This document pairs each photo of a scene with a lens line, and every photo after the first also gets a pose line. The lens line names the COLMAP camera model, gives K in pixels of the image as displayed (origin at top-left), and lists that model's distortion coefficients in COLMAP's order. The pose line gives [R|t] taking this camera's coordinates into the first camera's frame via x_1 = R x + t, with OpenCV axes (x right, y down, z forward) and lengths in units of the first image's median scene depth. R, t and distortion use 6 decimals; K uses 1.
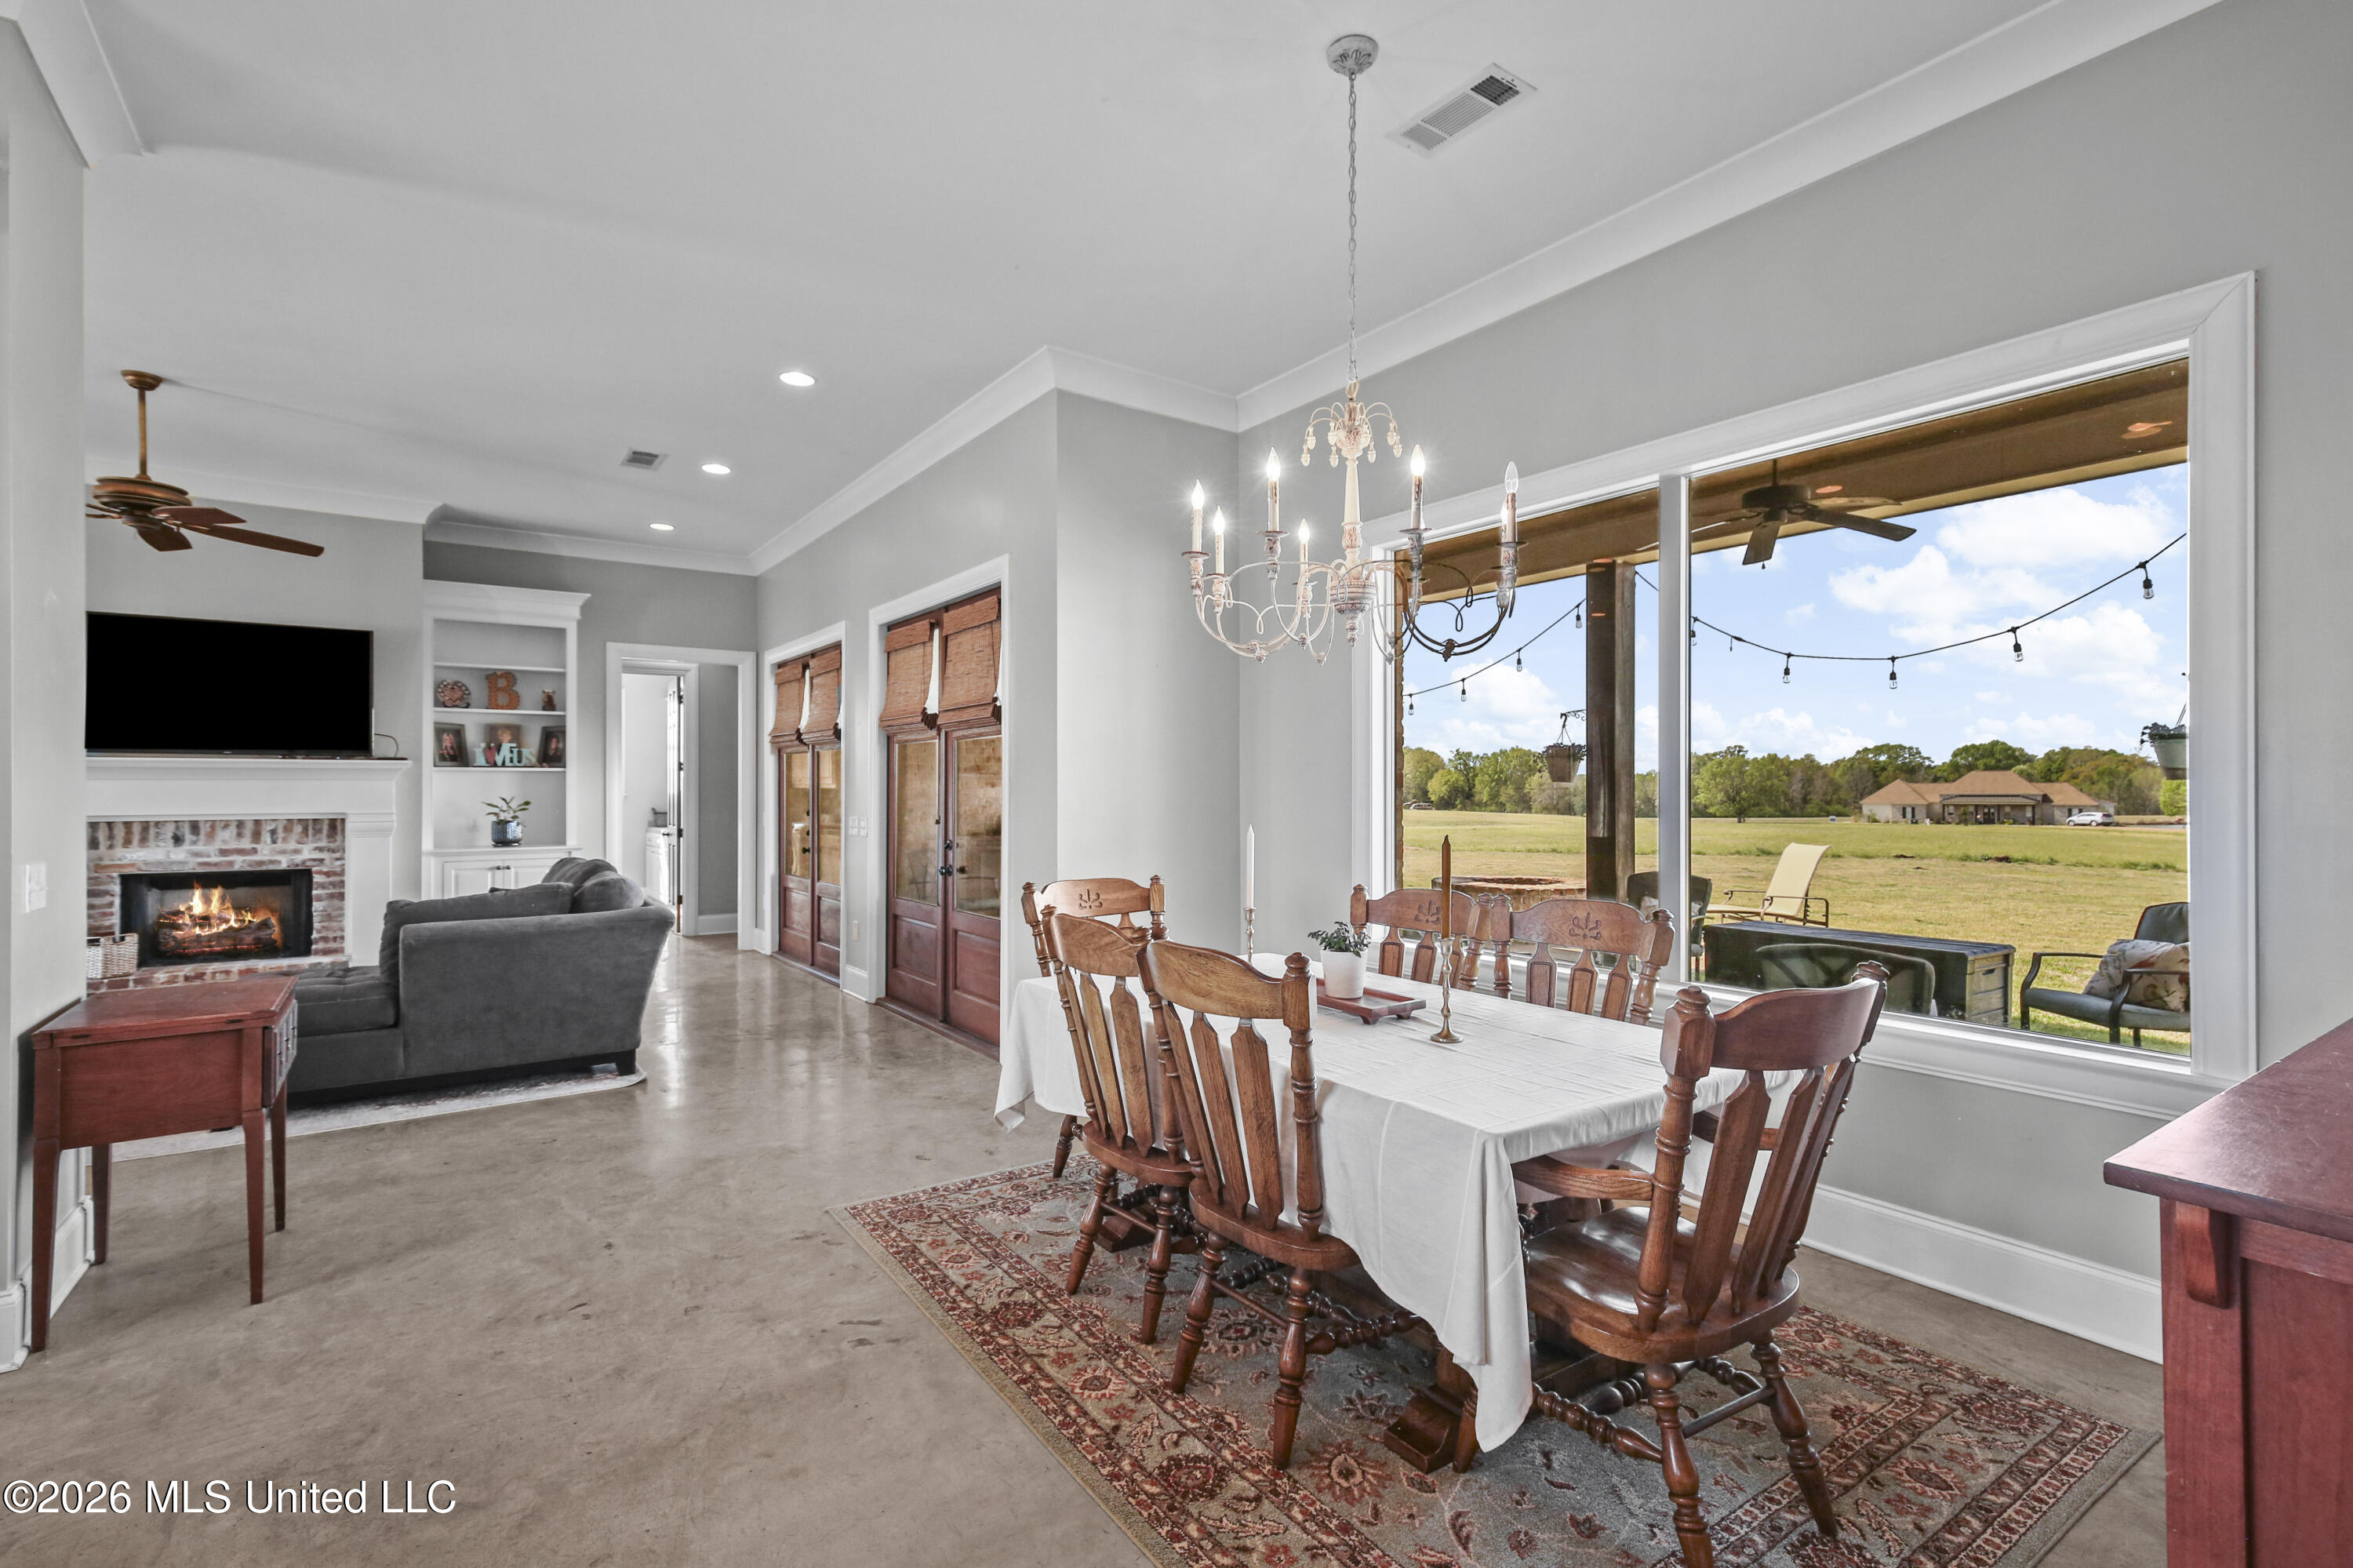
lens RADIAL K [[1091.4, 0, 1178.5], [0, 1091.4, 789.0], [0, 0, 1]] dist [-0.003945, -0.000002]
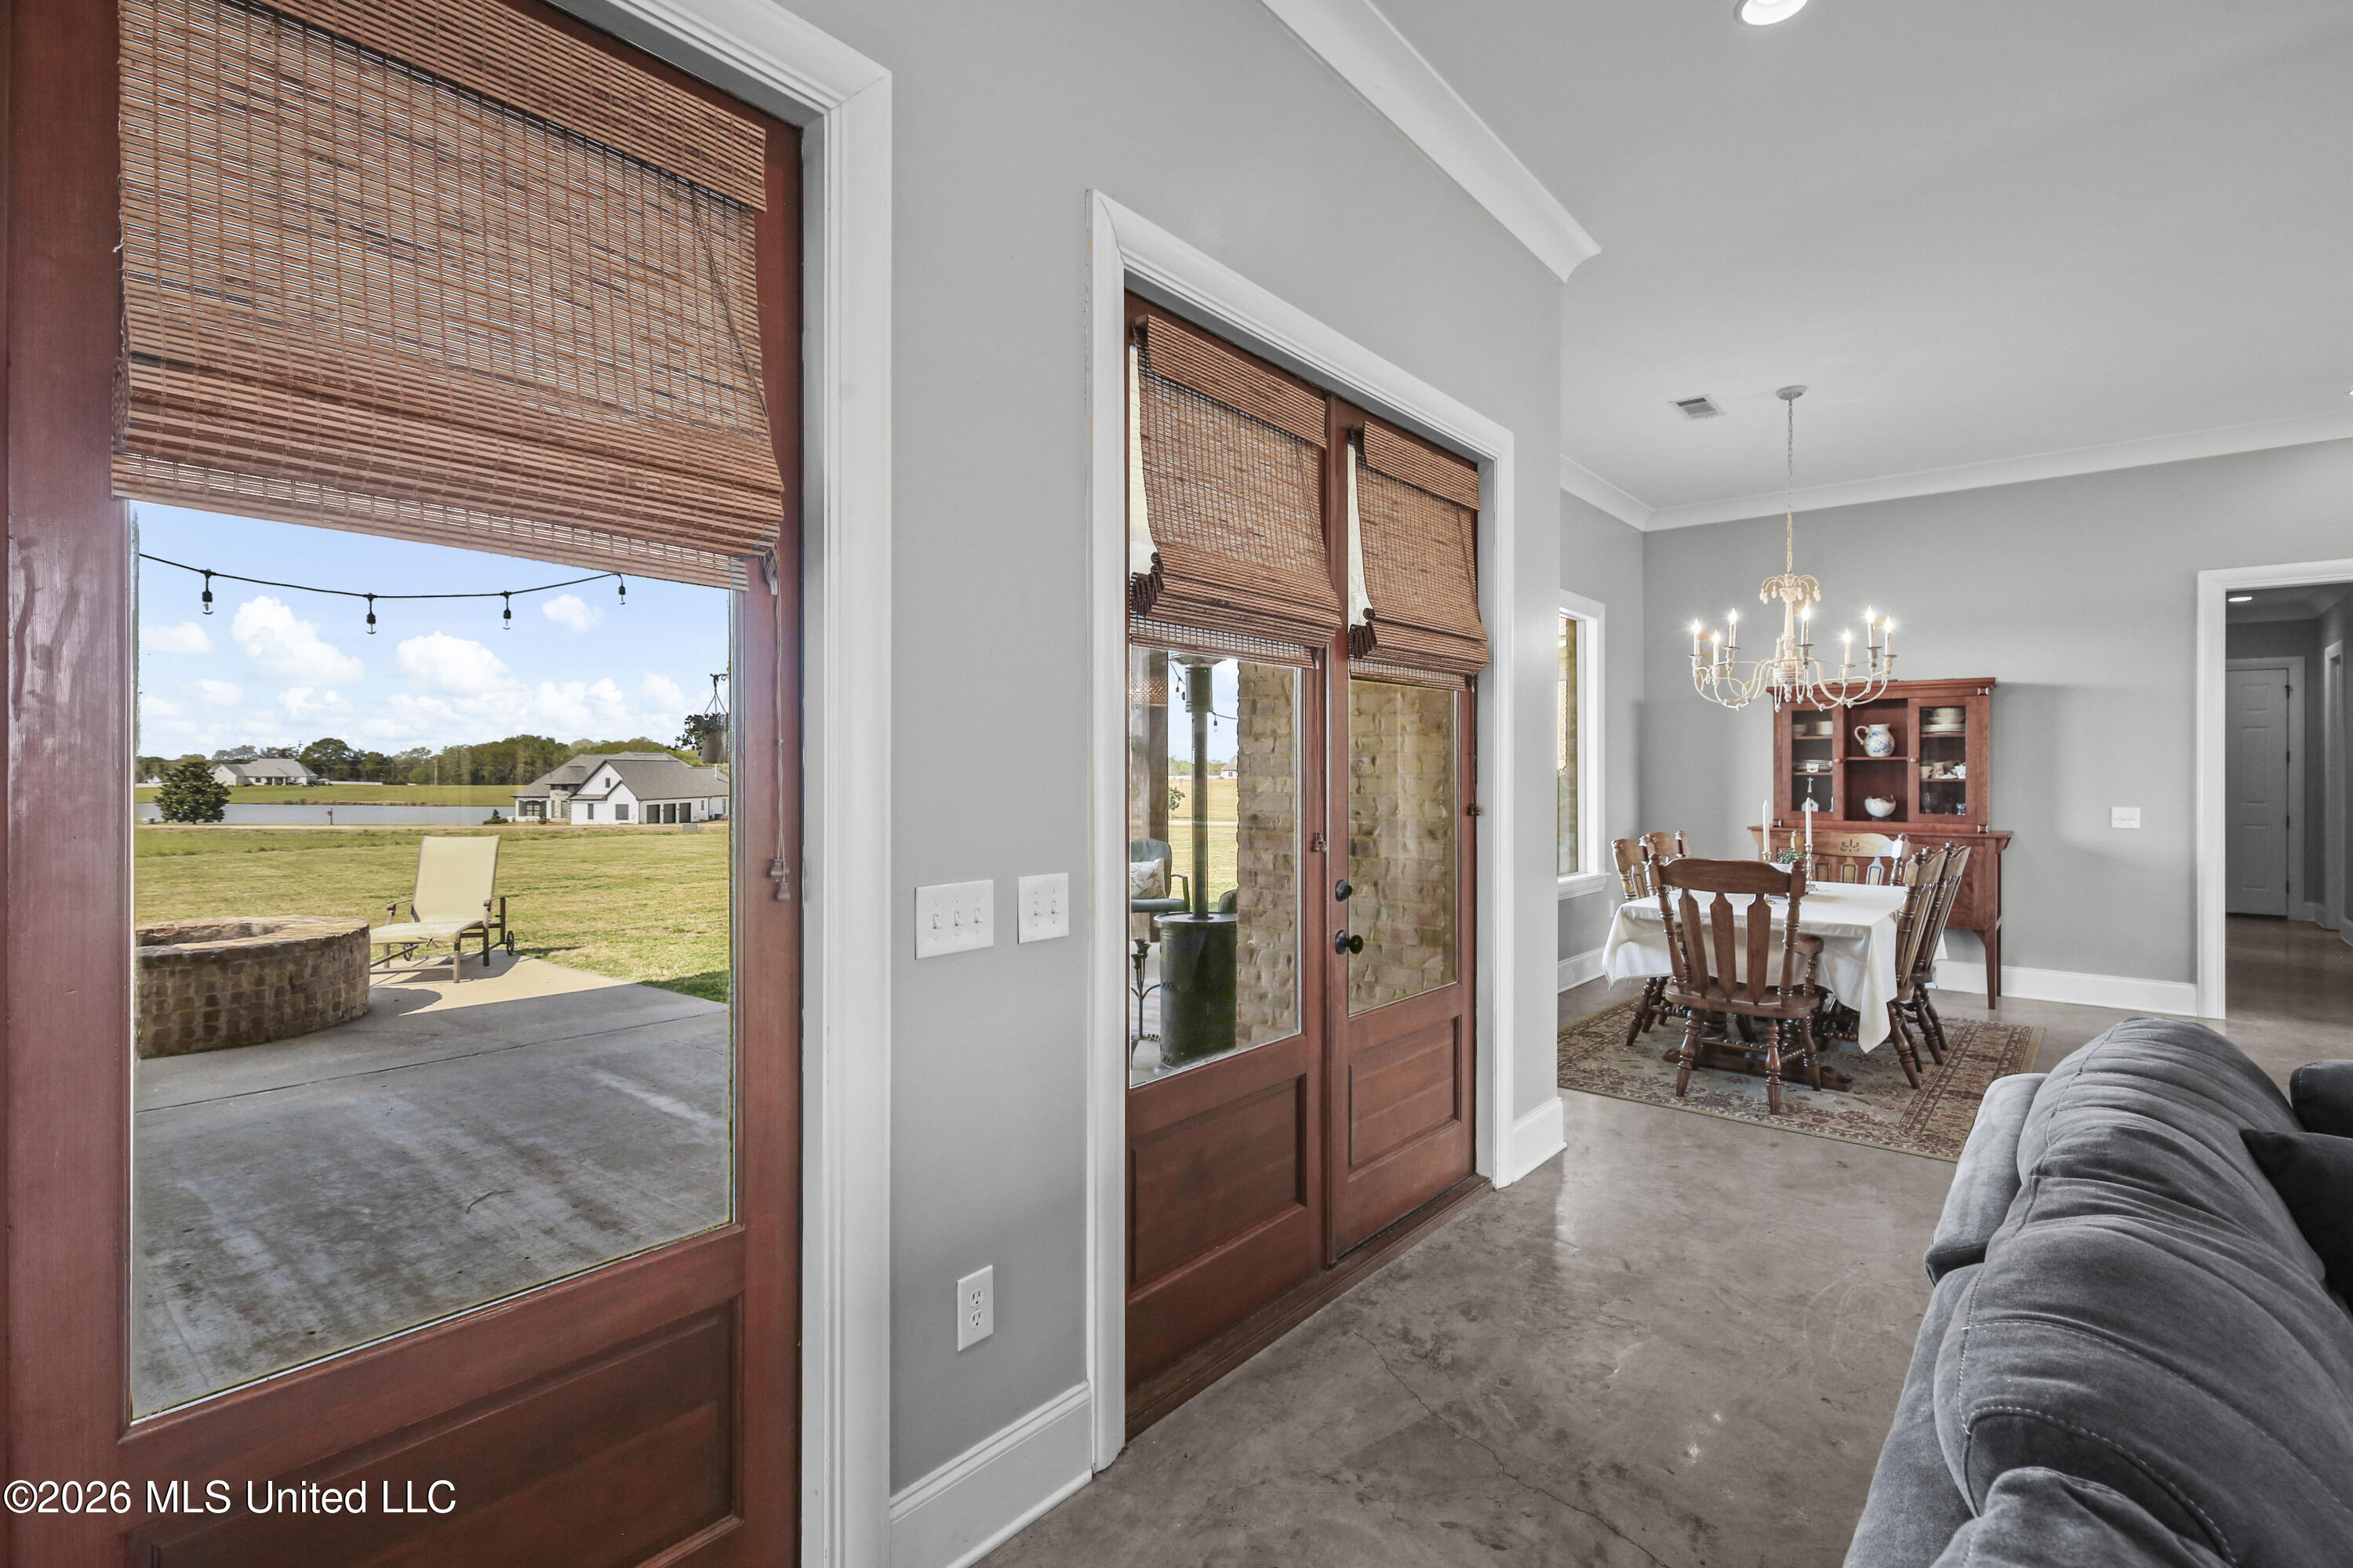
lens RADIAL K [[1091.4, 0, 1185.4], [0, 1091.4, 776.4], [0, 0, 1]] dist [-0.003945, -0.000002]
pose [[-0.260438, -0.010551, 0.965433, -0.366532], [-0.004815, 0.999942, 0.009629, -0.004773], [-0.965479, -0.002141, -0.260474, 0.656419]]
